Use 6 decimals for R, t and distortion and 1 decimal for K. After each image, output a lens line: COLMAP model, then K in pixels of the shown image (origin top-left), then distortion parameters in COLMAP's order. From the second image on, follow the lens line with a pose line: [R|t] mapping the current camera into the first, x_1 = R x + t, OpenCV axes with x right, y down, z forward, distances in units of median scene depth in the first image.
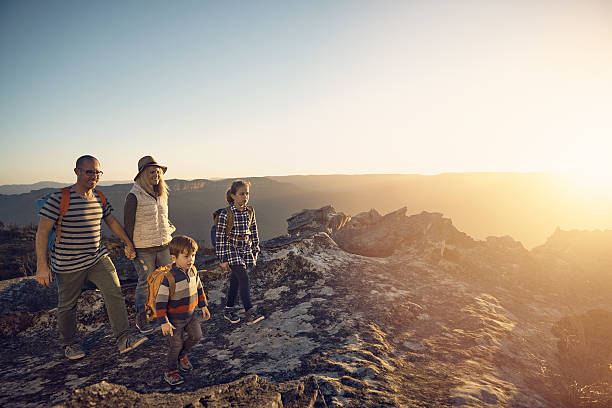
lens RADIAL K [[470.8, 0, 306.0], [0, 470.8, 204.0], [0, 0, 1]] dist [-0.000456, -0.002622]
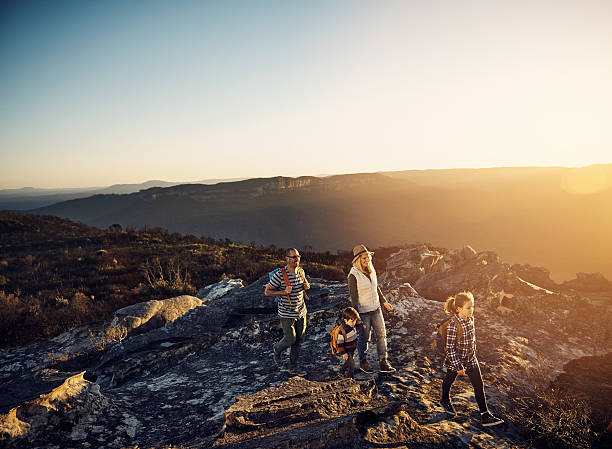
lens RADIAL K [[517.2, 0, 306.0], [0, 517.2, 224.5], [0, 0, 1]] dist [0.003276, 0.002124]
pose [[0.975394, 0.002140, -0.220461, 0.103610], [0.006774, 0.999190, 0.039668, -0.221083], [0.220367, -0.040186, 0.974589, -0.667126]]
